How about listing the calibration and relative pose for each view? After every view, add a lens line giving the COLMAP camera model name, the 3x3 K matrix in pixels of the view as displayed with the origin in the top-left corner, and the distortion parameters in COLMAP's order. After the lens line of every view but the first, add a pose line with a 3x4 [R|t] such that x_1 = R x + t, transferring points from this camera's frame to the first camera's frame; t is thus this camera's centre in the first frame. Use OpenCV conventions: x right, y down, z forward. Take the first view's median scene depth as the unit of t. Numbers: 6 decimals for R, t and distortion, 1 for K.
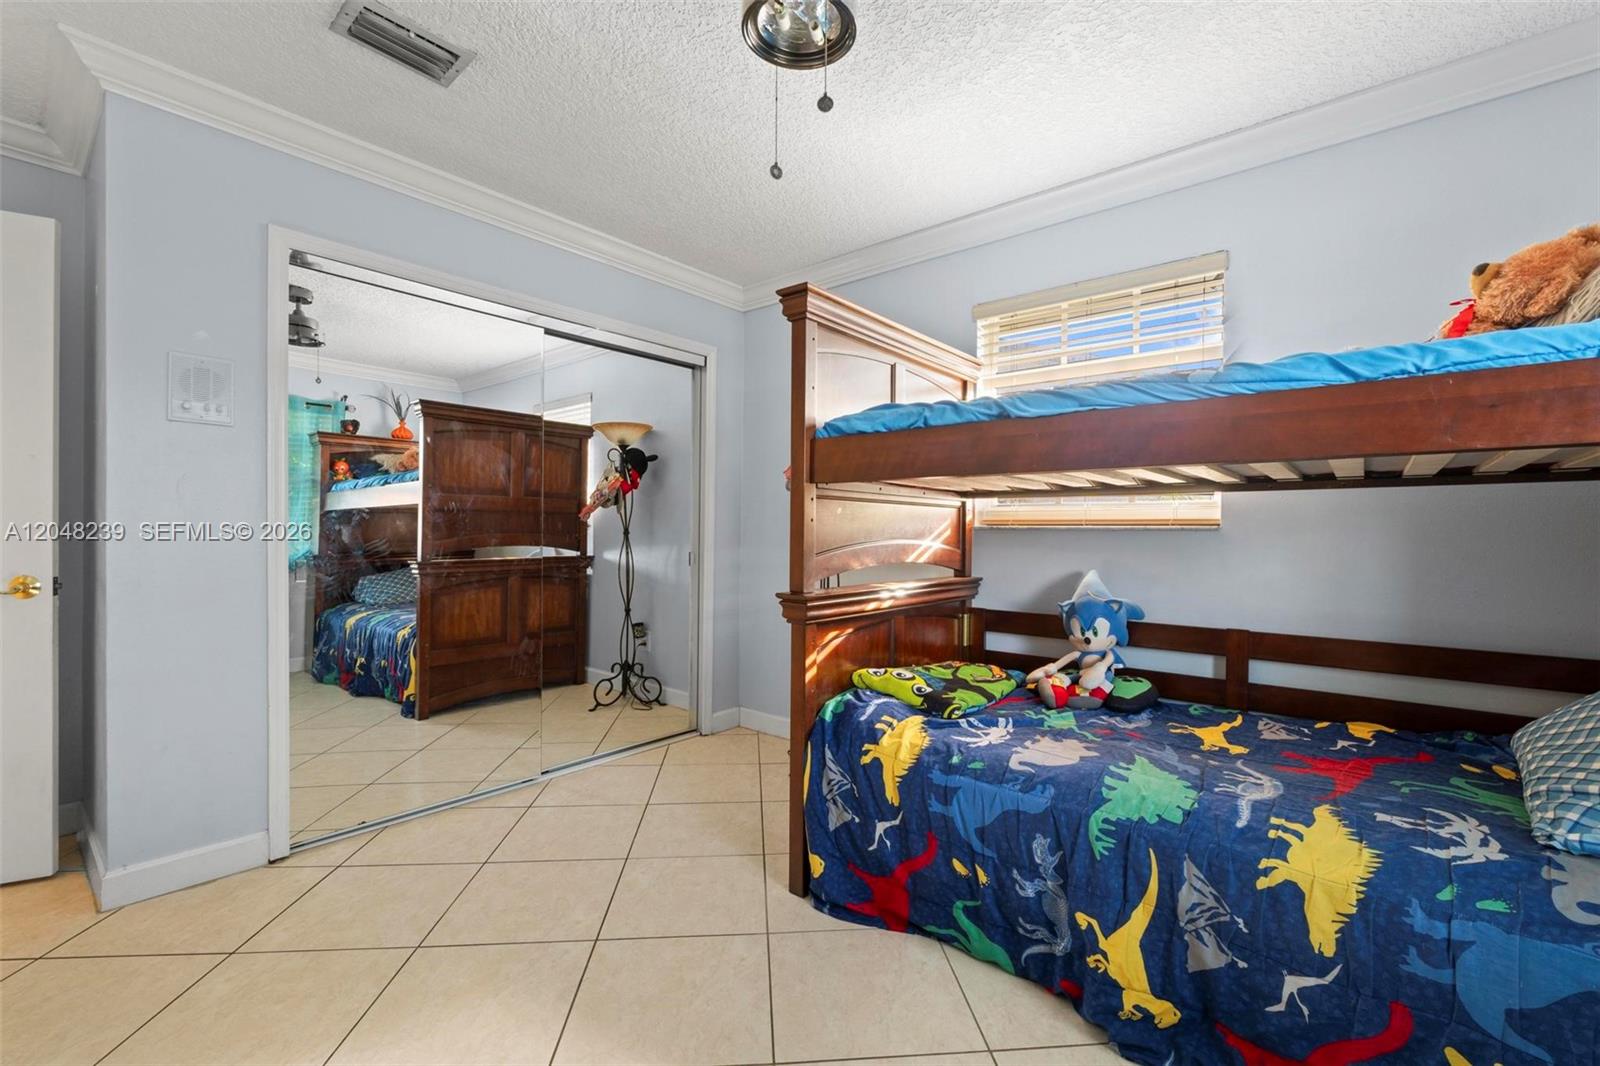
lens RADIAL K [[685.5, 0, 801.9], [0, 685.5, 531.4], [0, 0, 1]] dist [-0.001612, -0.000777]
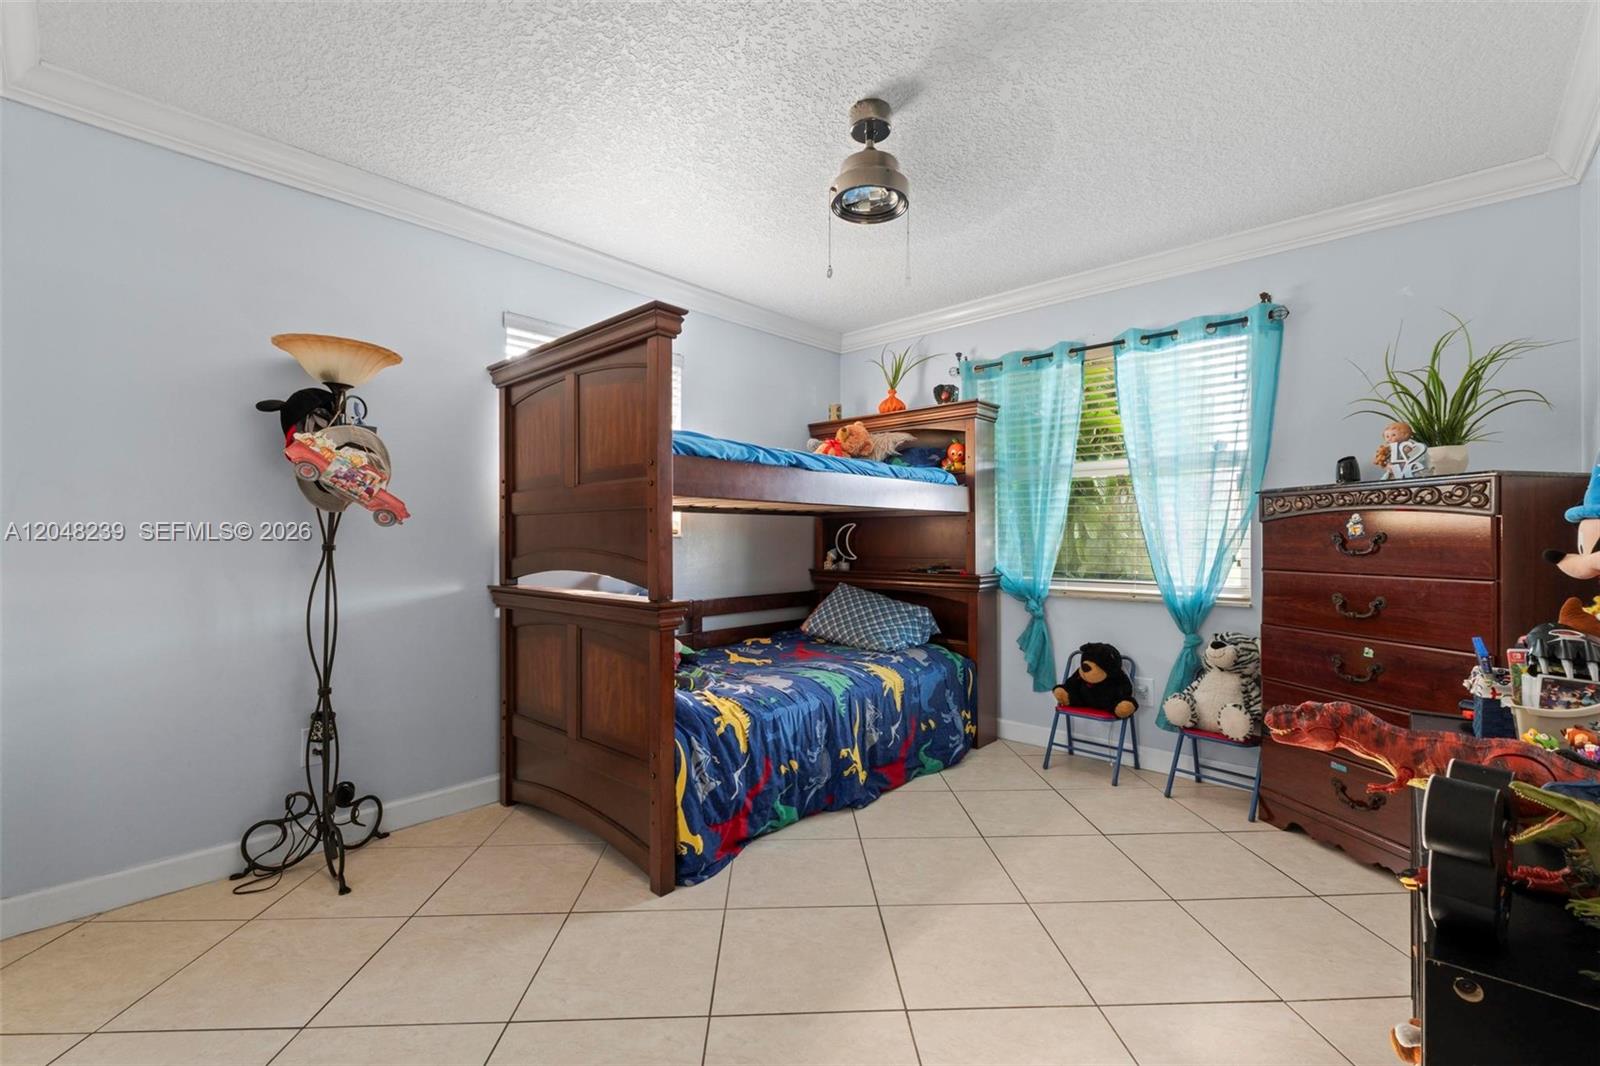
lens RADIAL K [[685.5, 0, 802.1], [0, 685.5, 534.5], [0, 0, 1]] dist [-0.001612, -0.000777]
pose [[0.042399, -0.001084, 0.999100, -1.238881], [0.002816, 0.999996, 0.000965, -0.011503], [-0.999097, 0.002773, 0.042402, 0.907643]]
